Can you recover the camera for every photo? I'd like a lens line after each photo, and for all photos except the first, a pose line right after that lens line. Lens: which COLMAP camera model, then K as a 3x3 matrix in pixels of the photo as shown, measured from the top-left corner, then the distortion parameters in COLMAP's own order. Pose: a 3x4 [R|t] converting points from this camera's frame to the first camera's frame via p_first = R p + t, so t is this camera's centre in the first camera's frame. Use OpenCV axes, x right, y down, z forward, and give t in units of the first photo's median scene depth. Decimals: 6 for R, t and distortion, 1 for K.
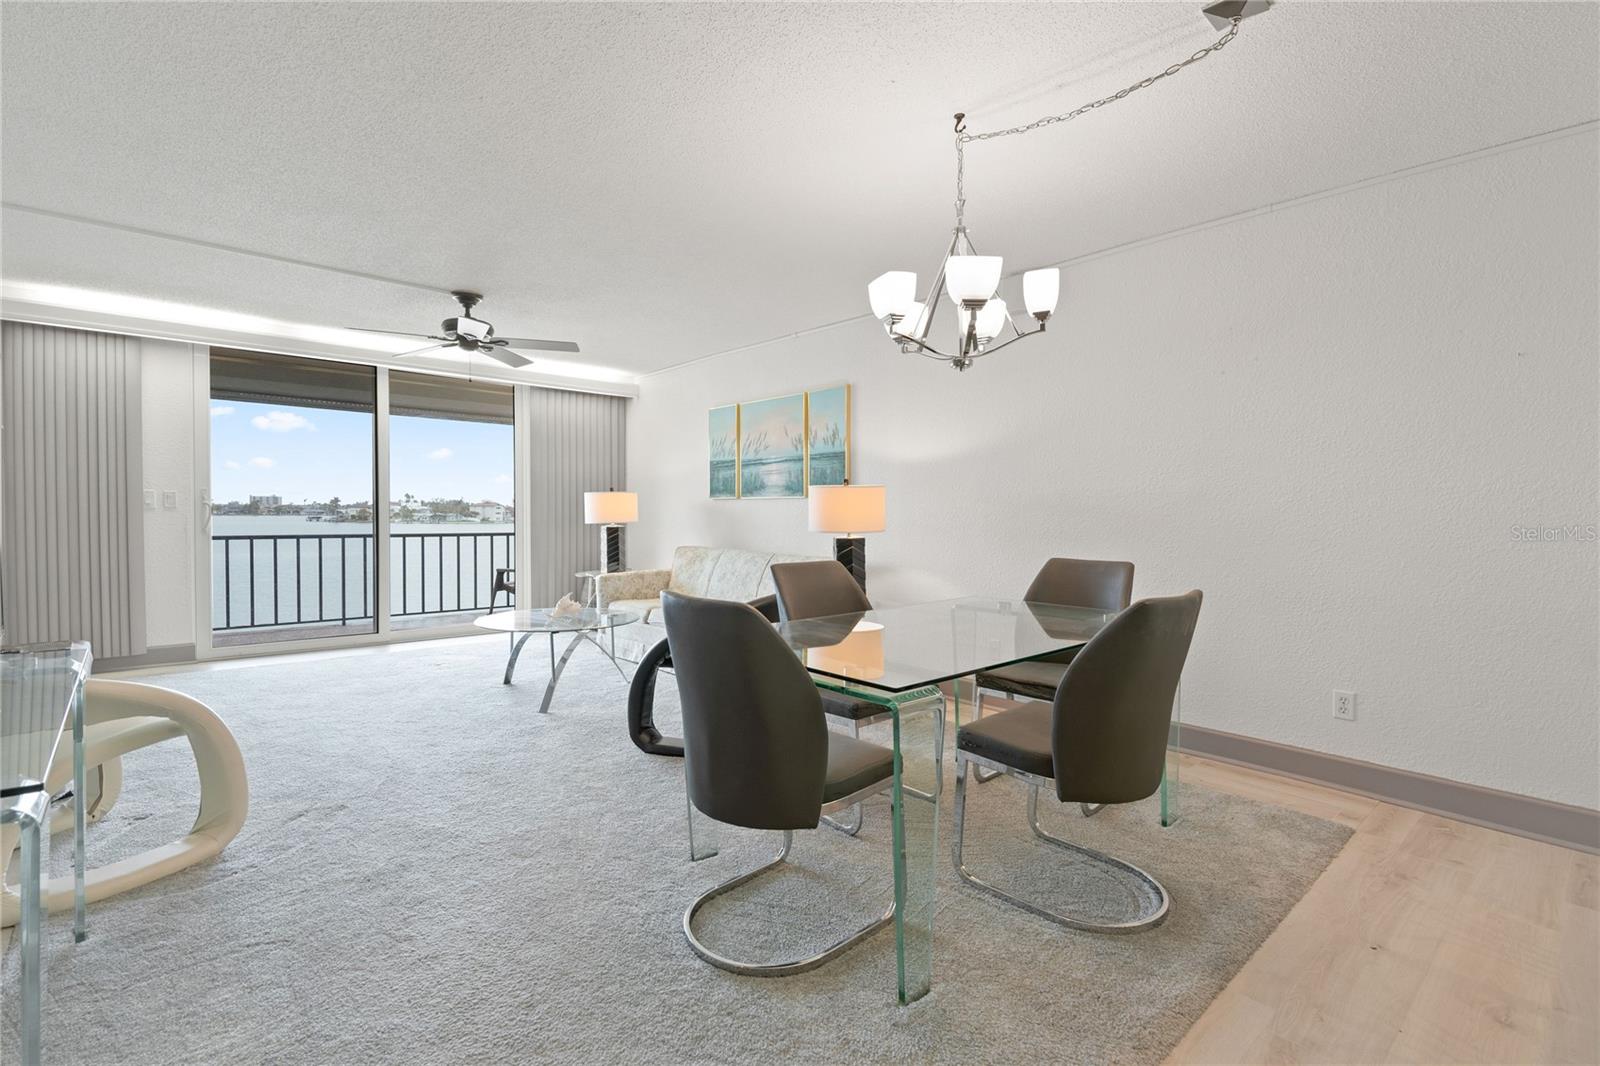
lens RADIAL K [[723.9, 0, 800.0], [0, 723.9, 533.0], [0, 0, 1]] dist [-0.000696, -0.000727]
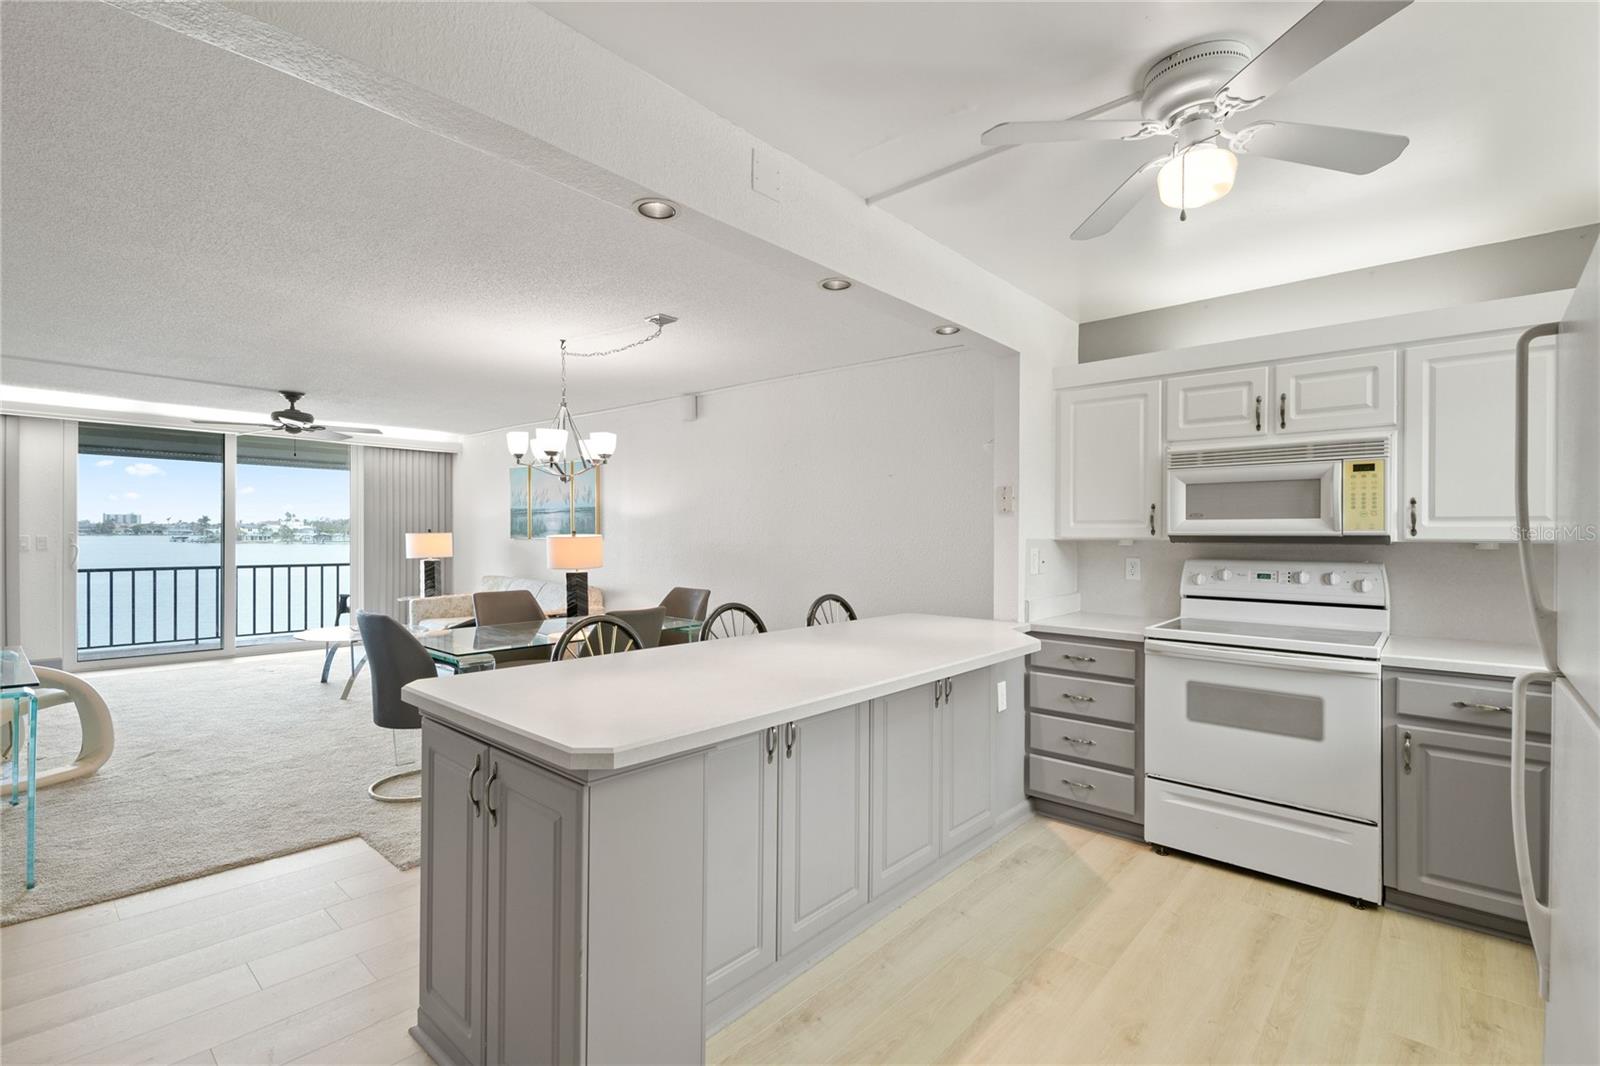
lens RADIAL K [[723.9, 0, 800.0], [0, 723.9, 533.0], [0, 0, 1]] dist [-0.000696, -0.000727]
pose [[0.993084, -0.000344, 0.117409, 0.234904], [0.003395, 0.999662, -0.025792, -0.022136], [-0.117360, 0.026013, 0.992749, -0.328270]]
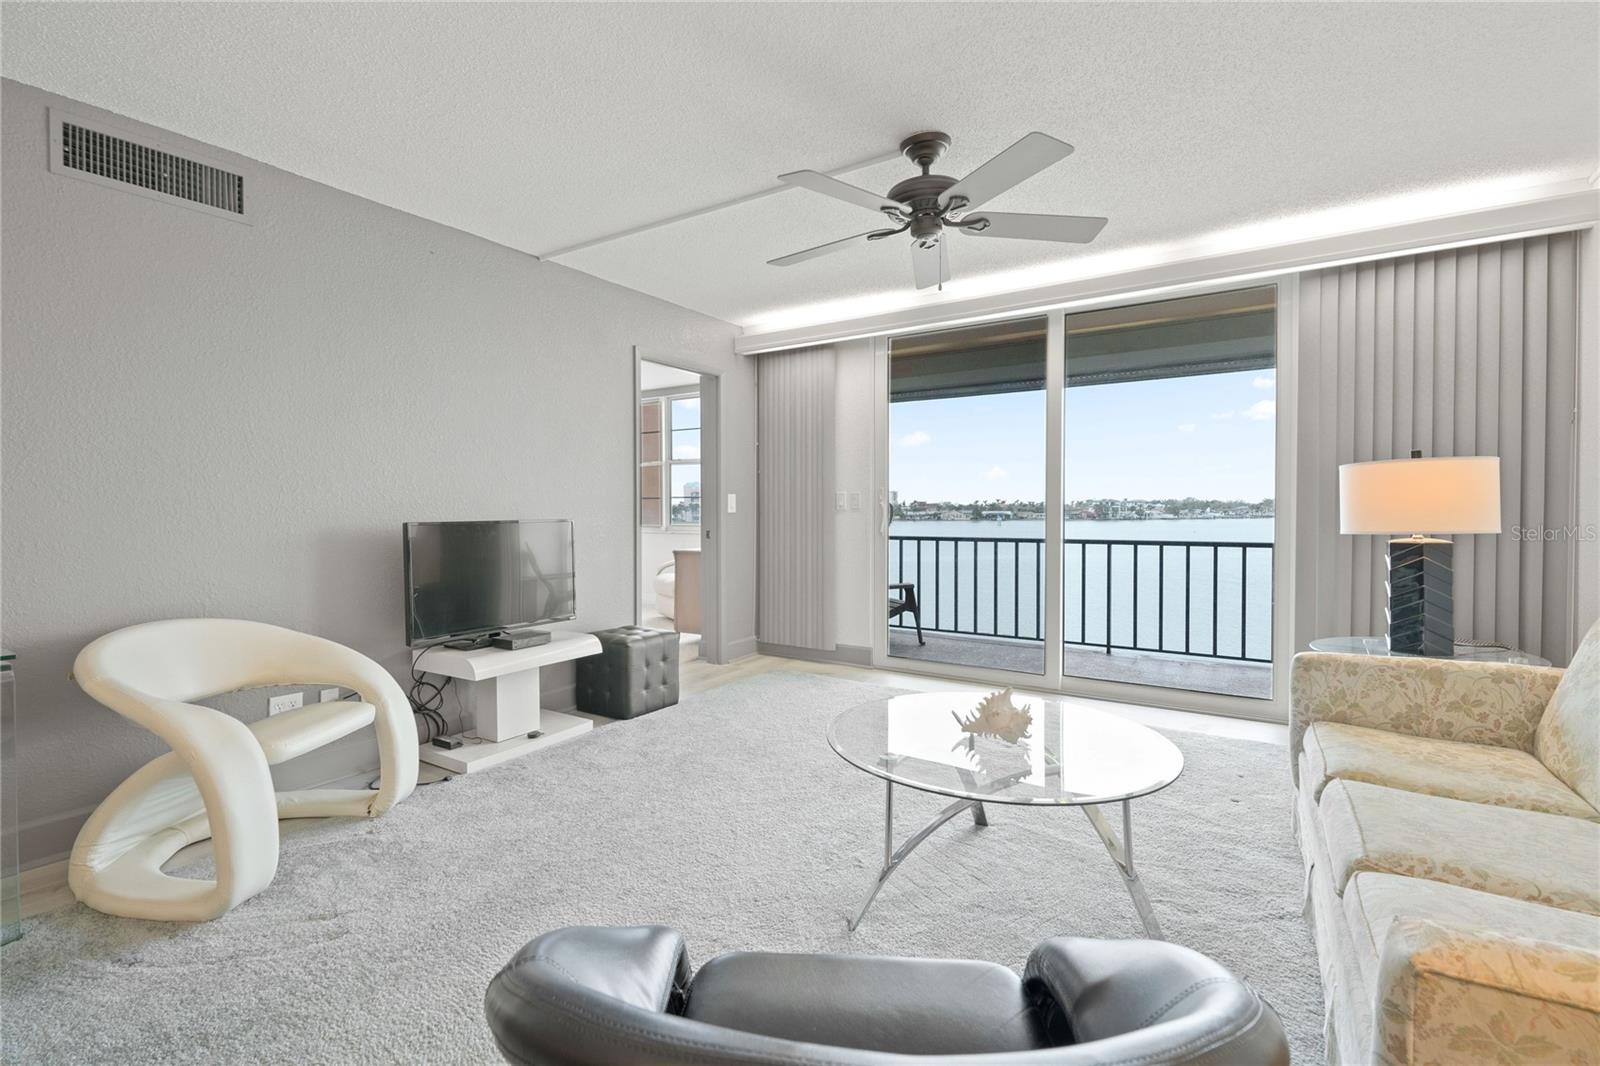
lens RADIAL K [[723.9, 0, 800.0], [0, 723.9, 533.0], [0, 0, 1]] dist [-0.000696, -0.000727]
pose [[0.250549, 0.021046, -0.967875, 0.063754], [-0.022184, 0.999626, 0.015993, -0.012805], [0.967850, 0.017464, 0.250923, 0.553123]]
